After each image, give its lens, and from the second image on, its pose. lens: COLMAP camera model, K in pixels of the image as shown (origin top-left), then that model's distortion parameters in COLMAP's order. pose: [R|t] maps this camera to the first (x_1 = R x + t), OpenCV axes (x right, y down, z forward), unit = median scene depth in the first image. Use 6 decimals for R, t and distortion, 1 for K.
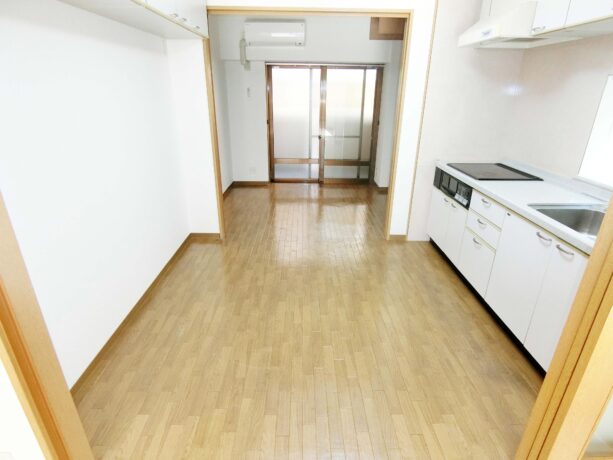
lens RADIAL K [[340.0, 0, 306.5], [0, 340.0, 230.0], [0, 0, 1]] dist [-0.029073, 0.000249]
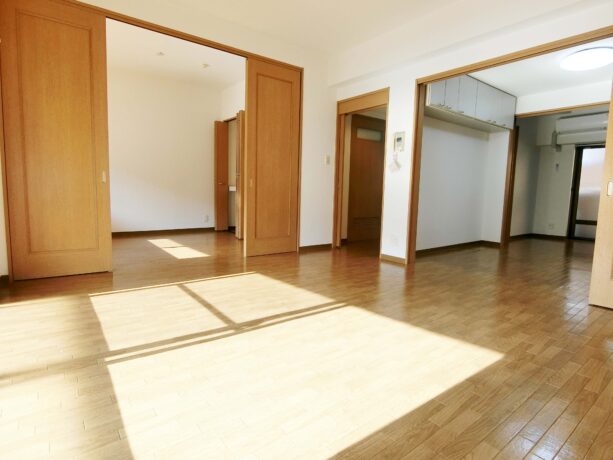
lens RADIAL K [[340.0, 0, 306.5], [0, 340.0, 230.0], [0, 0, 1]] dist [-0.029073, 0.000249]
pose [[0.594136, 0.100640, -0.798044, 0.559301], [-0.321870, 0.938992, -0.121214, 0.530269], [0.737158, 0.328884, 0.590282, -0.736252]]
